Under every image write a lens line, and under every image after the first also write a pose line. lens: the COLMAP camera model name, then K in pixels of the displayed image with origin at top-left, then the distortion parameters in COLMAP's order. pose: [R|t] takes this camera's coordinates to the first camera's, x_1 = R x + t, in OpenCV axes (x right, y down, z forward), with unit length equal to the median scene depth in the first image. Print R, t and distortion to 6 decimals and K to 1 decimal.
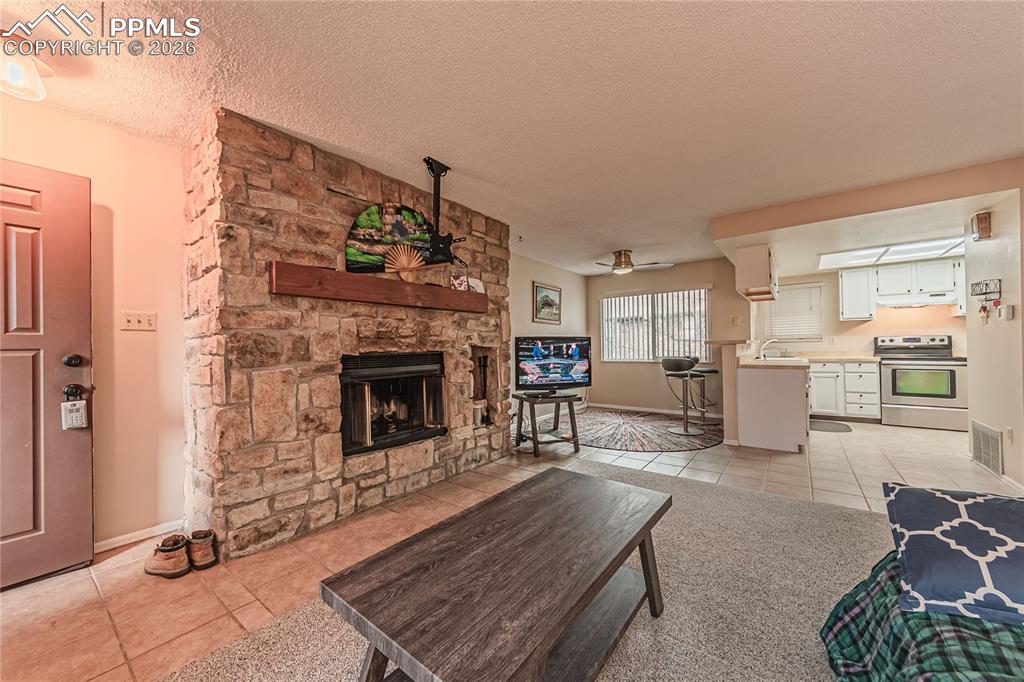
lens RADIAL K [[379.1, 0, 514.4], [0, 379.1, 343.3], [0, 0, 1]] dist [-0.000366, 0.000052]
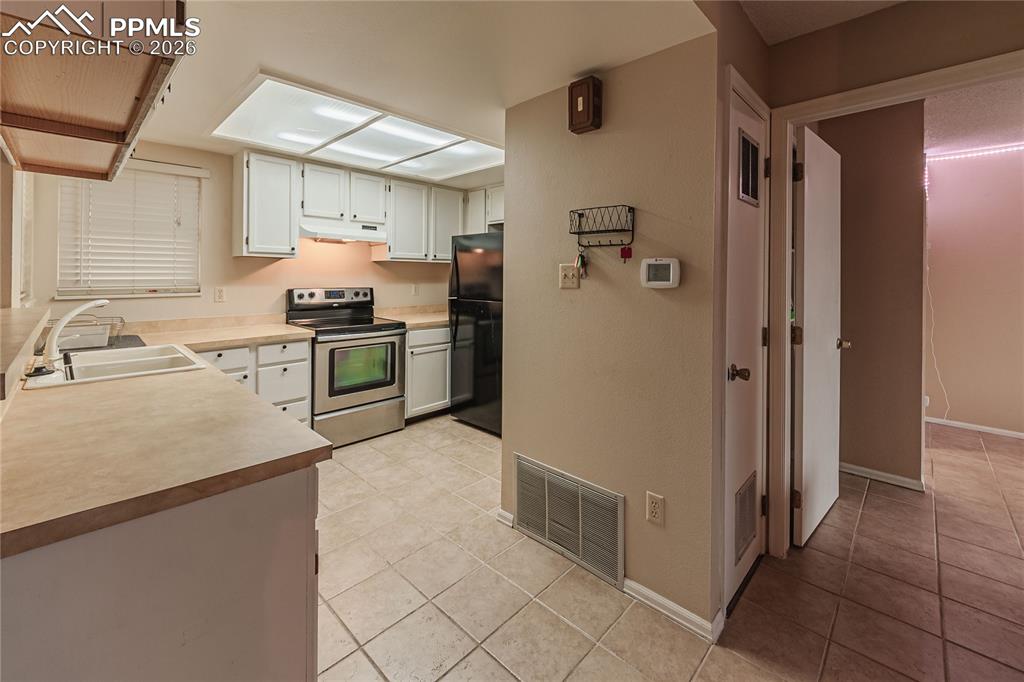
lens RADIAL K [[421.1, 0, 488.0], [0, 421.1, 272.9], [0, 0, 1]] dist [0.000323, -0.000136]
pose [[0.141251, 0.024075, 0.989681, 0.512704], [-0.023366, 0.999507, -0.020979, -0.046545], [-0.989698, -0.020162, 0.141743, 0.850278]]
